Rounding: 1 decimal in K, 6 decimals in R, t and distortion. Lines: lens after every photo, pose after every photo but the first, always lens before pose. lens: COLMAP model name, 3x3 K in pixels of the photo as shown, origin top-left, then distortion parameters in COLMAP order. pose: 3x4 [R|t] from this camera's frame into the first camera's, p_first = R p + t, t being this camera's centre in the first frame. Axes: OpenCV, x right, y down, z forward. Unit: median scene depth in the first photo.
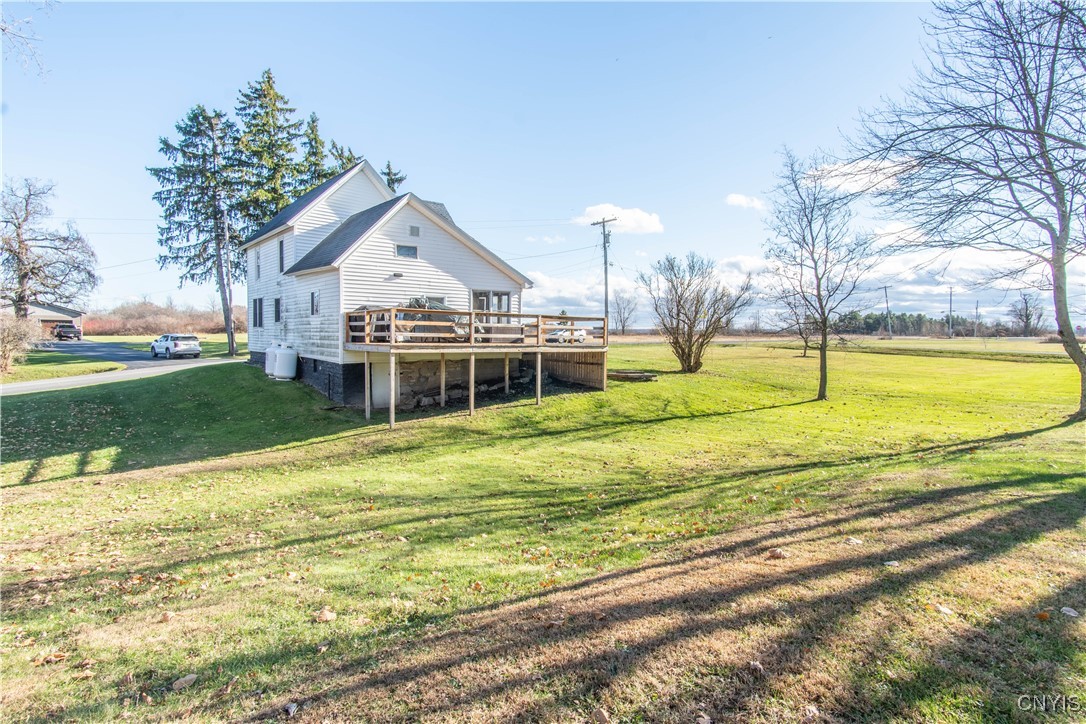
lens RADIAL K [[564.1, 0, 537.4], [0, 564.1, 374.6], [0, 0, 1]] dist [0.003348, 0.000248]
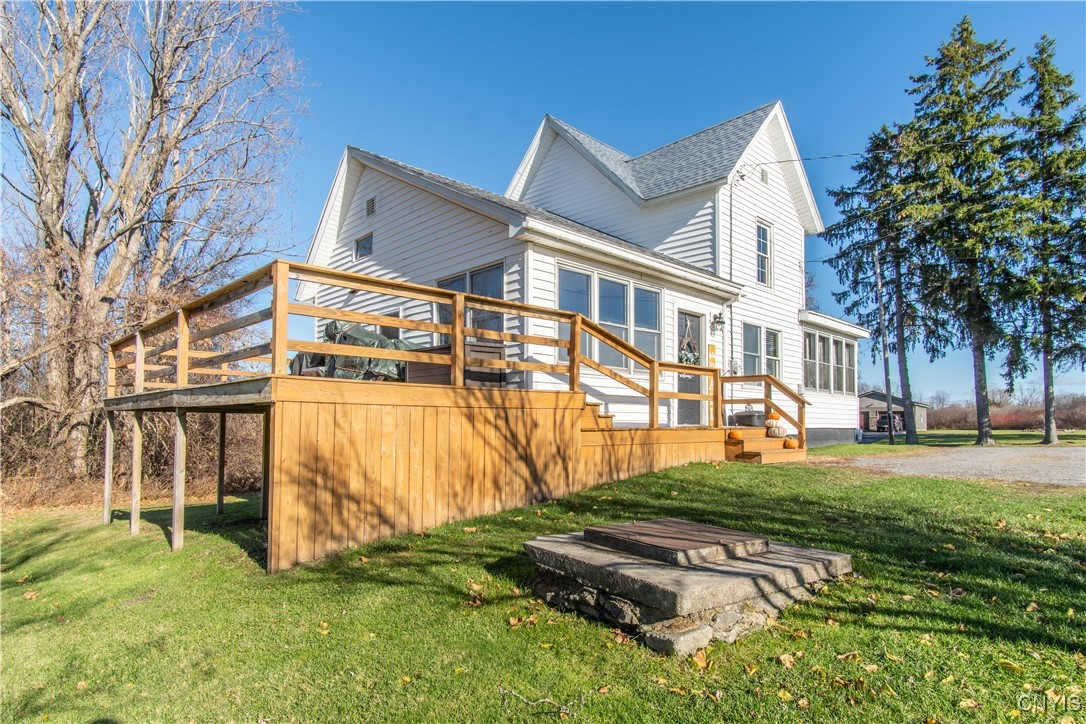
lens RADIAL K [[603.3, 0, 542.3], [0, 603.3, 410.8], [0, 0, 1]] dist [-0.000036, 0.001458]
pose [[0.088205, -0.035818, -0.995458, 0.179231], [-0.076785, 0.996135, -0.042646, -0.016372], [0.993138, 0.080198, 0.085114, 0.511971]]
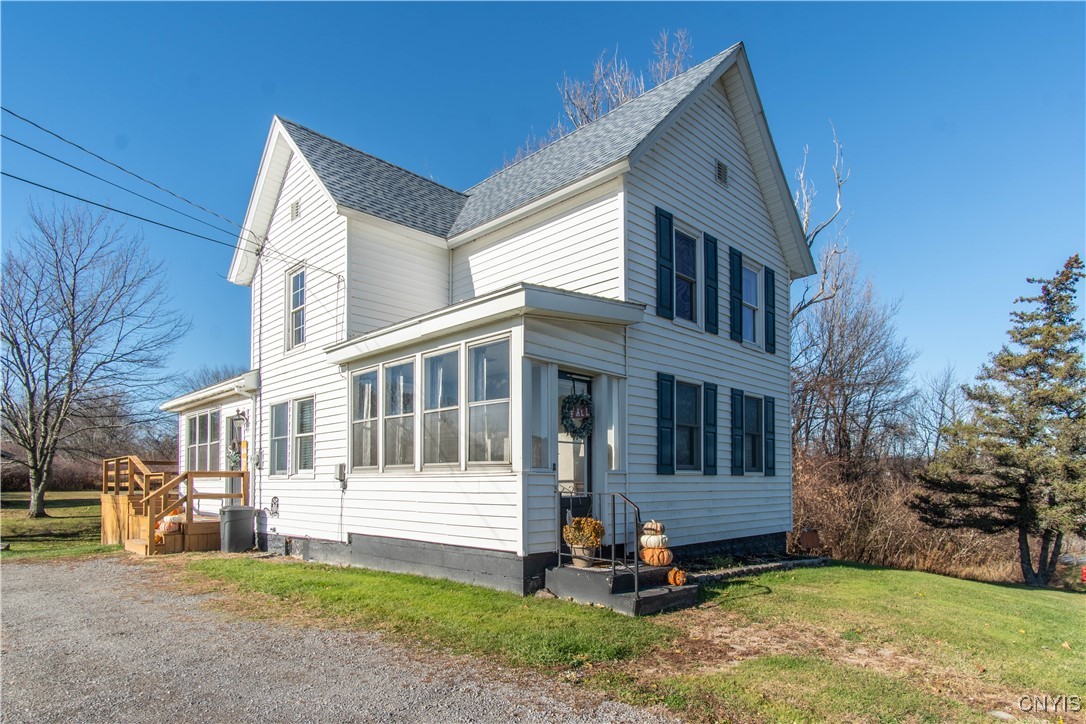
lens RADIAL K [[614.4, 0, 546.8], [0, 614.4, 468.3], [0, 0, 1]] dist [0.004557, 0.001185]
pose [[-0.994287, -0.013136, -0.105927, -0.194514], [-0.018542, 0.998566, 0.050213, -0.067803], [0.105116, 0.051891, -0.993105, 0.911167]]
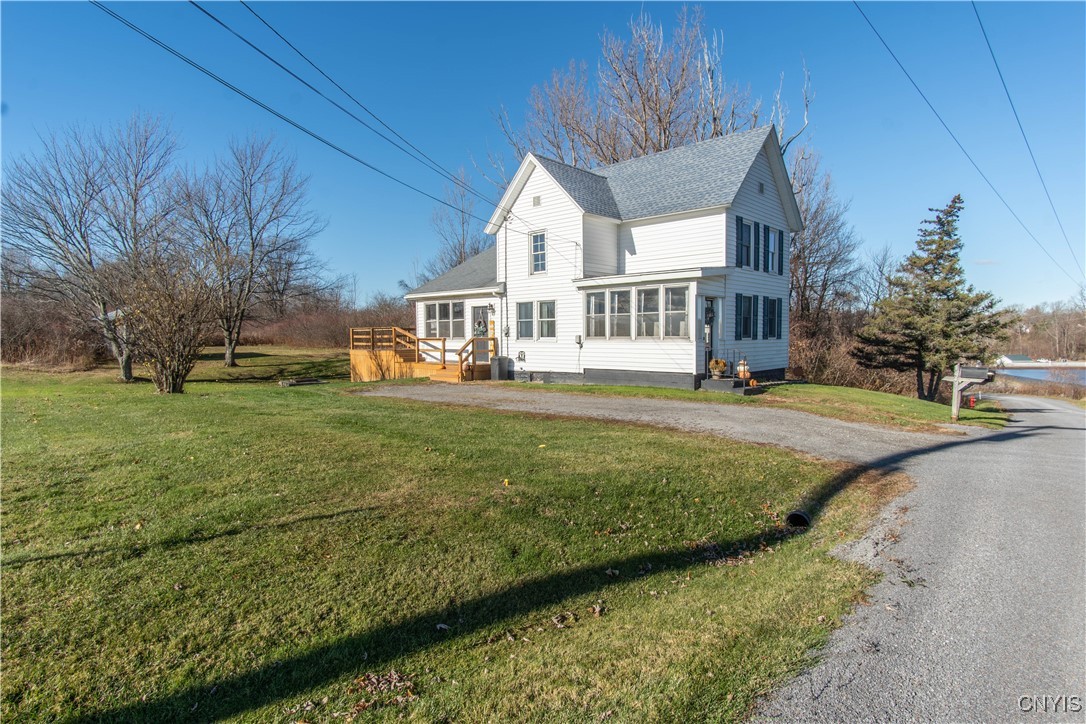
lens RADIAL K [[573.4, 0, 546.6], [0, 573.4, 360.8], [0, 0, 1]] dist [0.003182, 0.000754]
pose [[-0.989470, 0.000430, -0.144740, -0.059189], [-0.016716, 0.992965, 0.117225, -0.087538], [0.143772, 0.118410, -0.982501, 1.100493]]
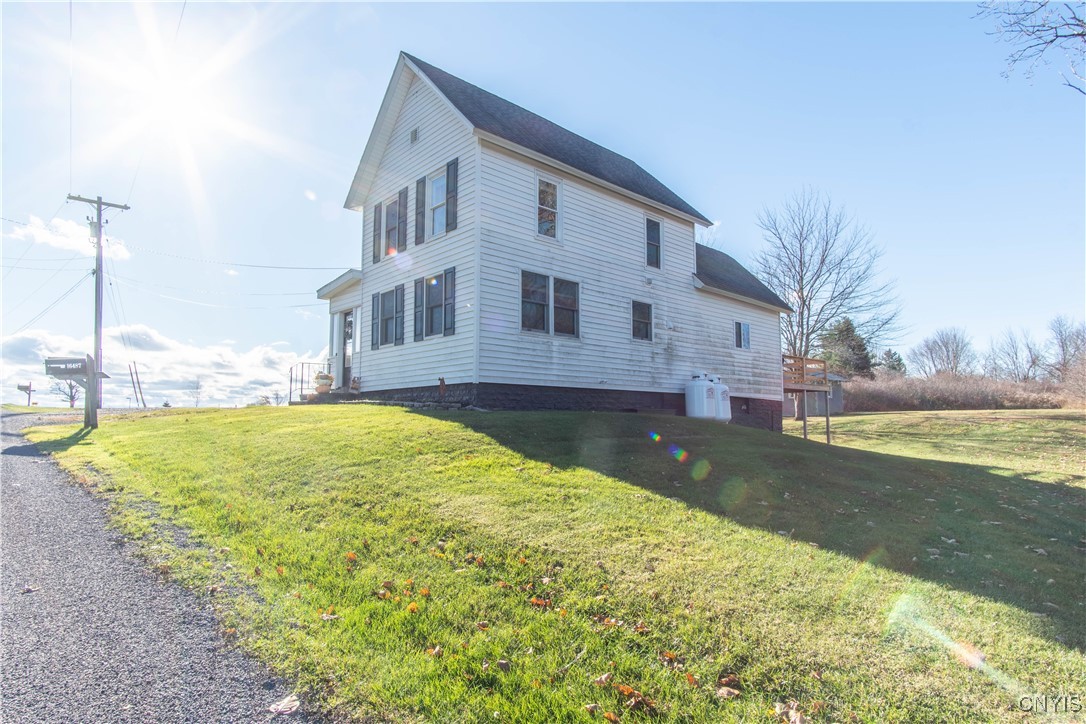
lens RADIAL K [[586.4, 0, 543.0], [0, 586.4, 362.0], [0, 0, 1]] dist [0.004829, 0.000711]
pose [[-0.056617, 0.087065, 0.994592, -0.601369], [0.070088, 0.994079, -0.083030, -0.013477], [-0.995933, 0.065008, -0.062384, 0.637006]]
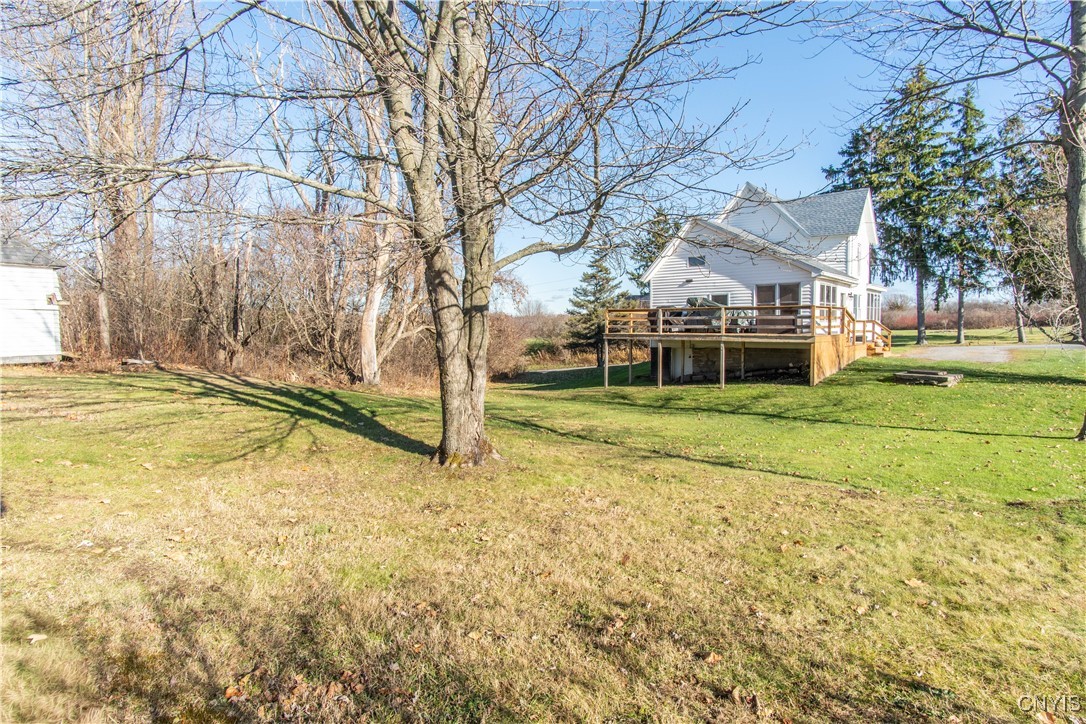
lens RADIAL K [[573.4, 0, 546.6], [0, 573.4, 360.8], [0, 0, 1]] dist [0.003182, 0.000754]
pose [[0.195946, 0.045998, -0.979535, 0.441586], [-0.062153, 0.997473, 0.034407, -0.007818], [0.978643, 0.054139, 0.198310, 0.188405]]
